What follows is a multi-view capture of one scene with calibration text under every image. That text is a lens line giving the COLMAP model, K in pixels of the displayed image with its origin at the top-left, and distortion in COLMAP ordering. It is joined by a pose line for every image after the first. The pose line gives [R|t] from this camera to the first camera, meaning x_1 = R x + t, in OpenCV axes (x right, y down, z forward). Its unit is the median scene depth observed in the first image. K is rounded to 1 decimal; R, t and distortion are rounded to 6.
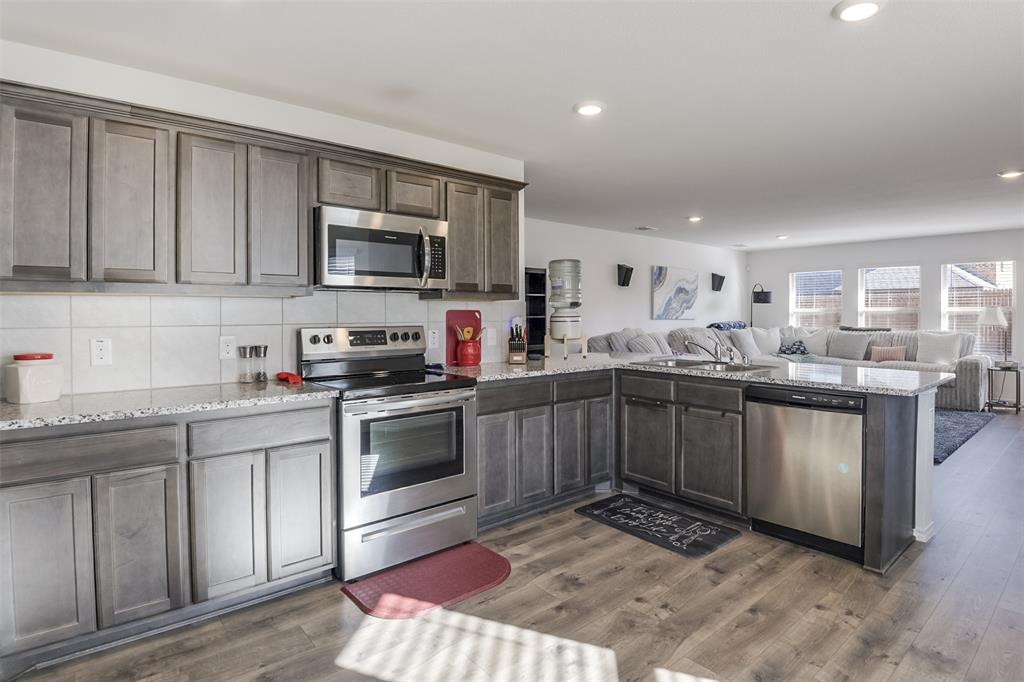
lens RADIAL K [[531.0, 0, 539.6], [0, 531.0, 318.2], [0, 0, 1]] dist [-0.003663, -0.027234]
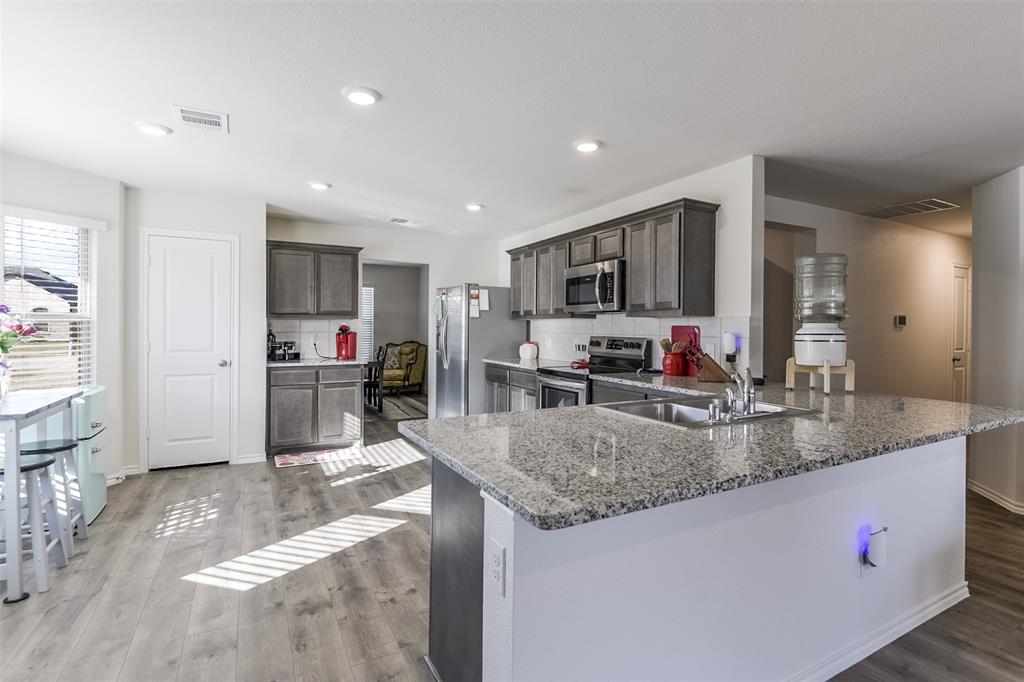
lens RADIAL K [[503.6, 0, 523.9], [0, 503.6, 327.5], [0, 0, 1]] dist [0.014480, -0.017895]
pose [[-0.228153, -0.001787, -0.973624, 1.060763], [-0.017340, 0.999847, 0.002228, -0.009621], [0.973471, 0.017391, -0.228149, 1.019811]]
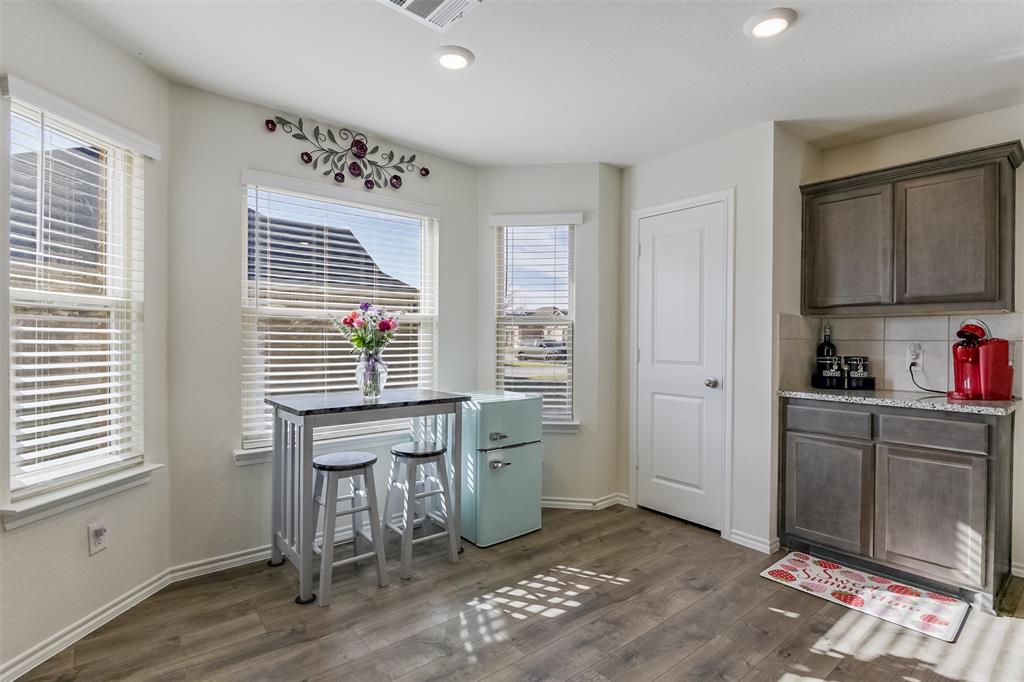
lens RADIAL K [[487.2, 0, 512.0], [0, 487.2, 341.0], [0, 0, 1]] dist [0.011222, -0.017361]
pose [[-0.999244, -0.009477, 0.037707, 0.223349], [-0.008829, 0.999811, 0.017320, 0.015299], [-0.037864, 0.016974, -0.999139, 0.818650]]
